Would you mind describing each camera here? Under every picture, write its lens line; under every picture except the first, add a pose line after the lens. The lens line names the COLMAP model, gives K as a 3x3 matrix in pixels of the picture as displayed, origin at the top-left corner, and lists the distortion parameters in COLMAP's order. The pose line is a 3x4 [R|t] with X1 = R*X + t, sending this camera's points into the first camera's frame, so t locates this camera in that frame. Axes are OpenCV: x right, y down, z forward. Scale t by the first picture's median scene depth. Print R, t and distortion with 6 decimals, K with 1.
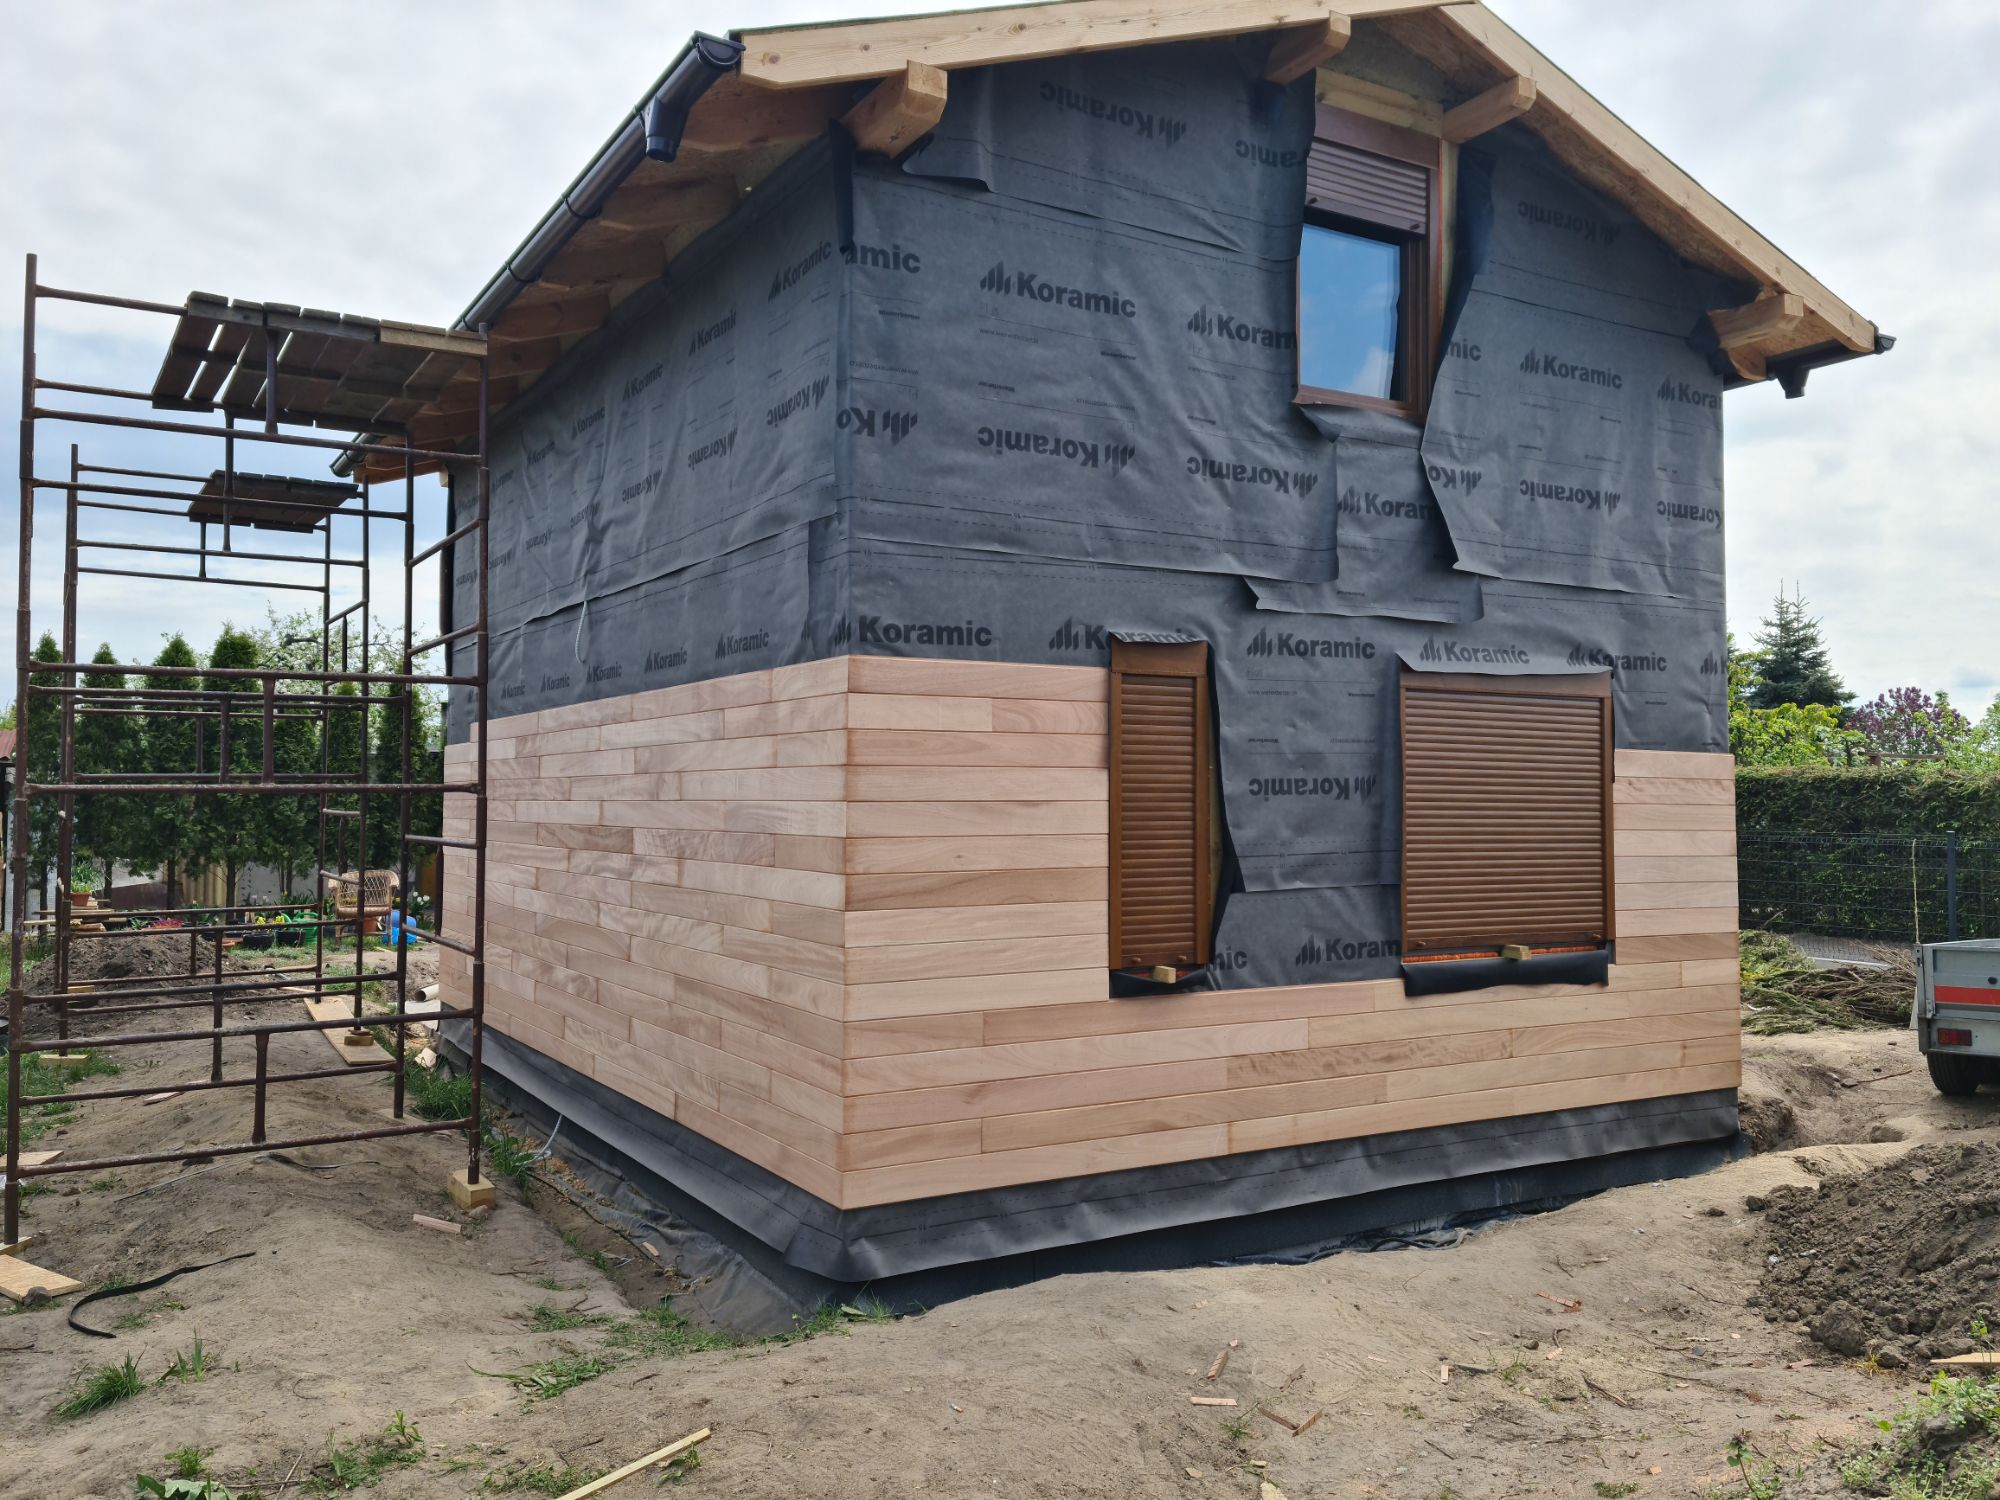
lens RADIAL K [[1580.5, 0, 1006.0], [0, 1580.5, 752.7], [0, 0, 1]] dist [0.045156, -0.006084]
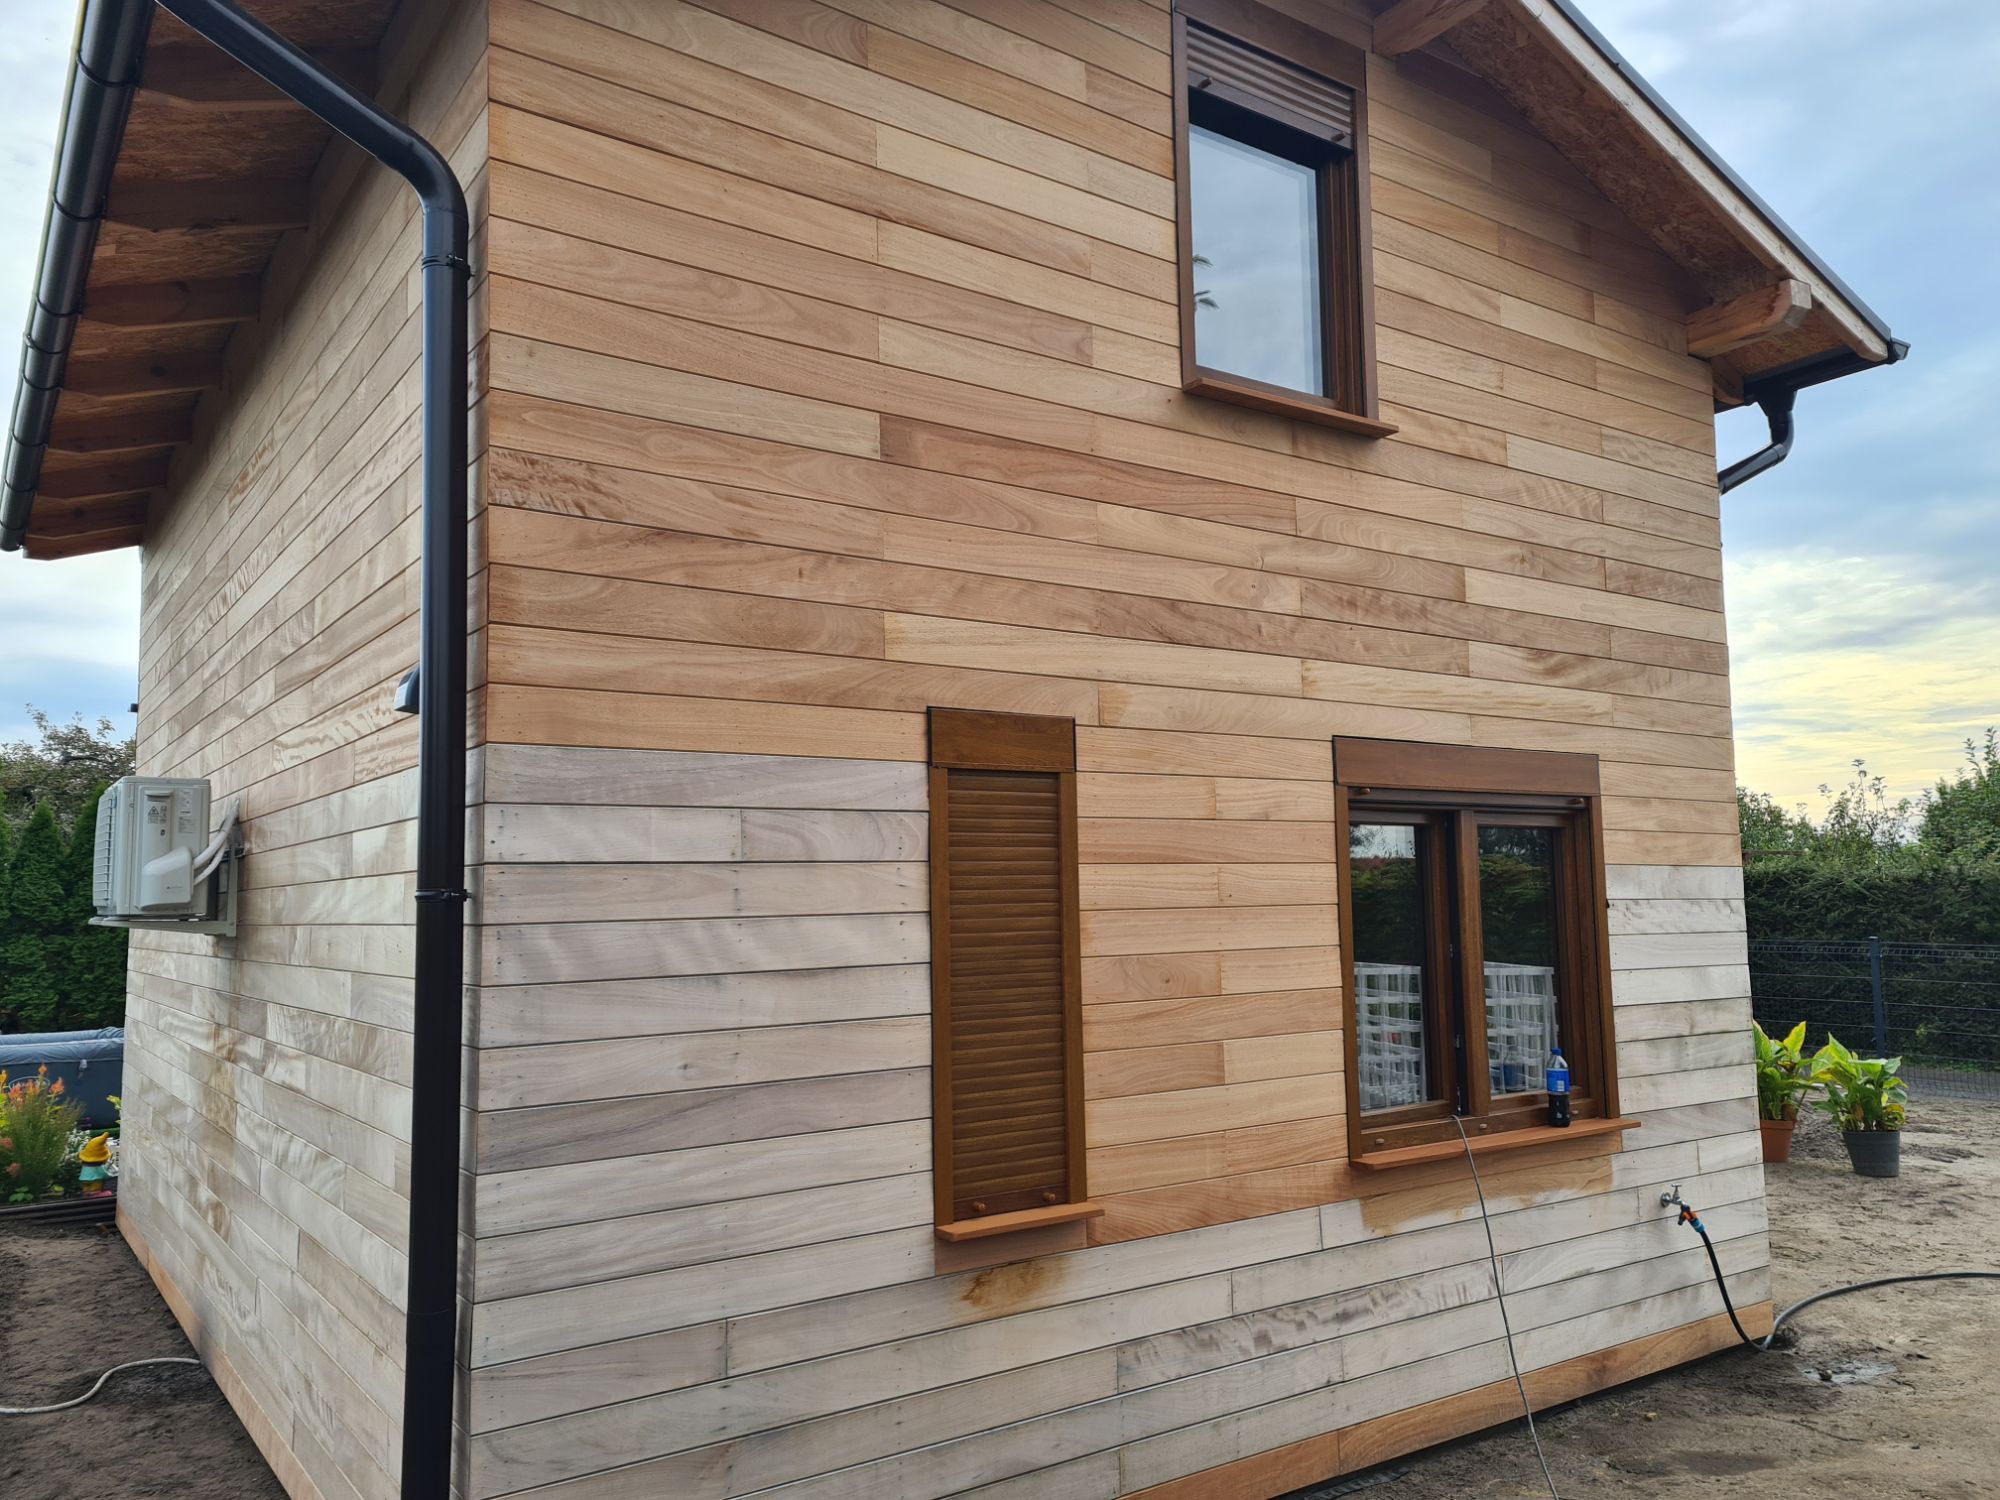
lens RADIAL K [[1510.7, 0, 993.3], [0, 1510.7, 753.8], [0, 0, 1]] dist [0.004536, 0.000511]
pose [[0.997148, -0.013311, 0.074290, 0.041152], [0.018245, 0.997643, -0.066141, -0.013372], [-0.073234, 0.067308, 0.995041, 0.331732]]
